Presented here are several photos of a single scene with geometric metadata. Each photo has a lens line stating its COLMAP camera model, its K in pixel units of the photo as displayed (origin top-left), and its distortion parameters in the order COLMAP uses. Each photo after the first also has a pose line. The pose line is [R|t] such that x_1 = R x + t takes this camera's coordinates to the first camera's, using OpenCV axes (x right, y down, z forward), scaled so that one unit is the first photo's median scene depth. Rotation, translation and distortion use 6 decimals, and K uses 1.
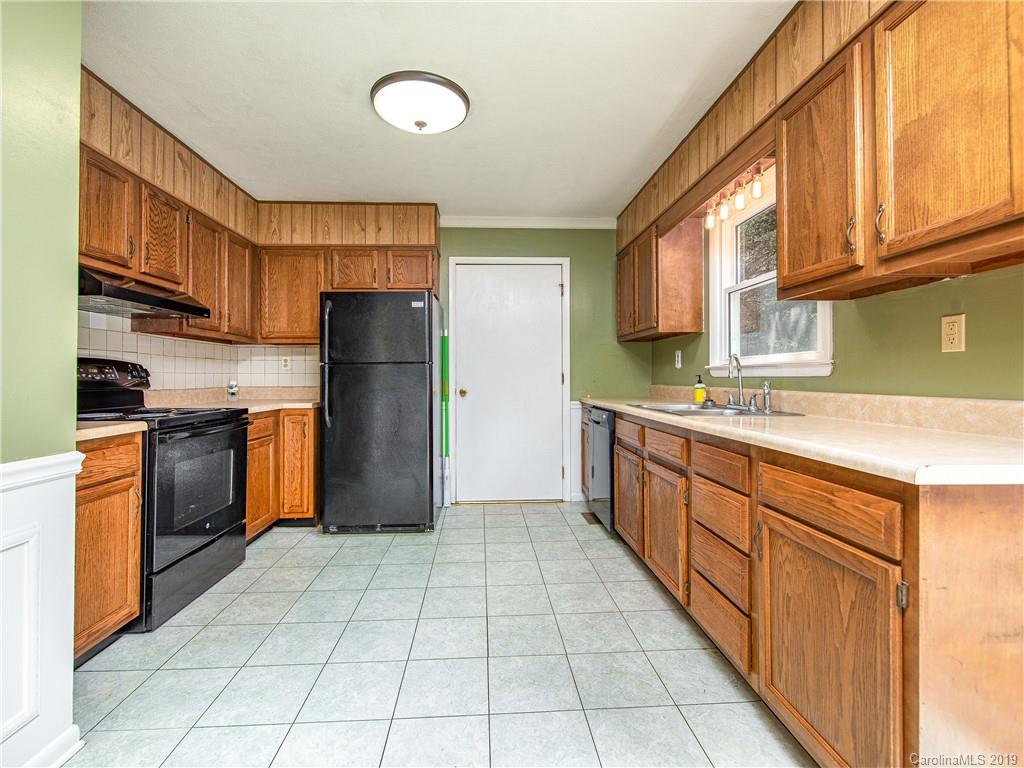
lens RADIAL K [[463.8, 0, 512.0], [0, 463.8, 384.0], [0, 0, 1]] dist [-0.001073, -0.000172]
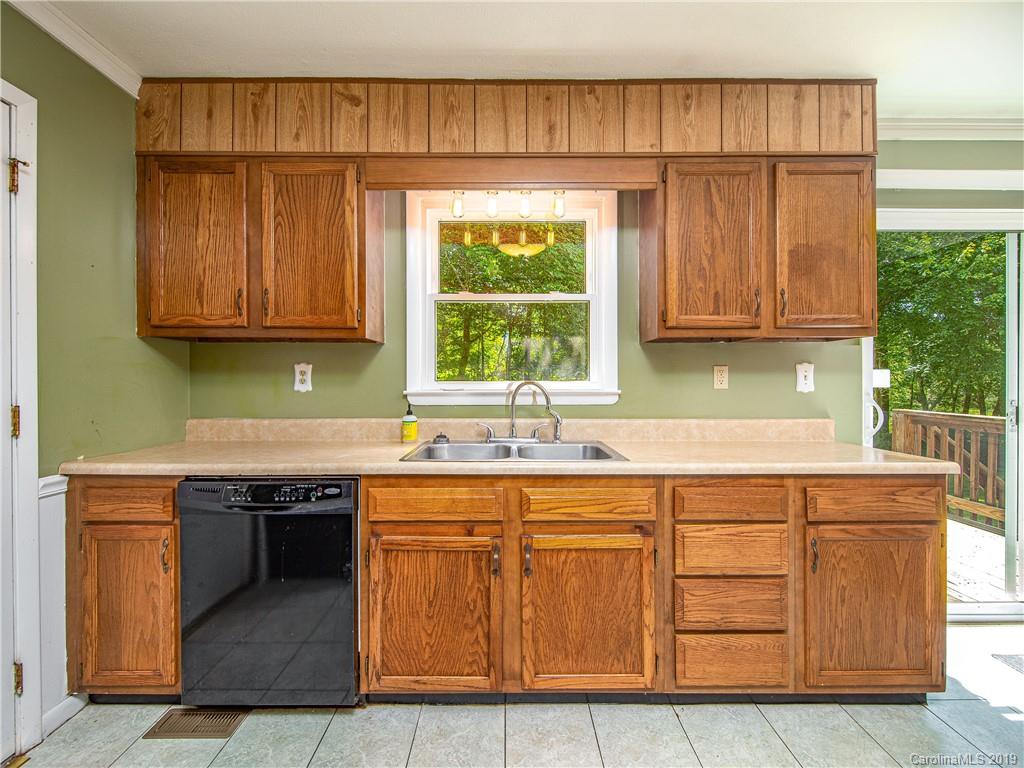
lens RADIAL K [[463.8, 0, 512.0], [0, 463.8, 384.0], [0, 0, 1]] dist [-0.001073, -0.000172]
pose [[0.053493, -0.002580, 0.998565, -0.555323], [0.013997, 0.999900, 0.001834, -0.086814], [-0.998470, 0.013879, 0.053524, 1.419082]]
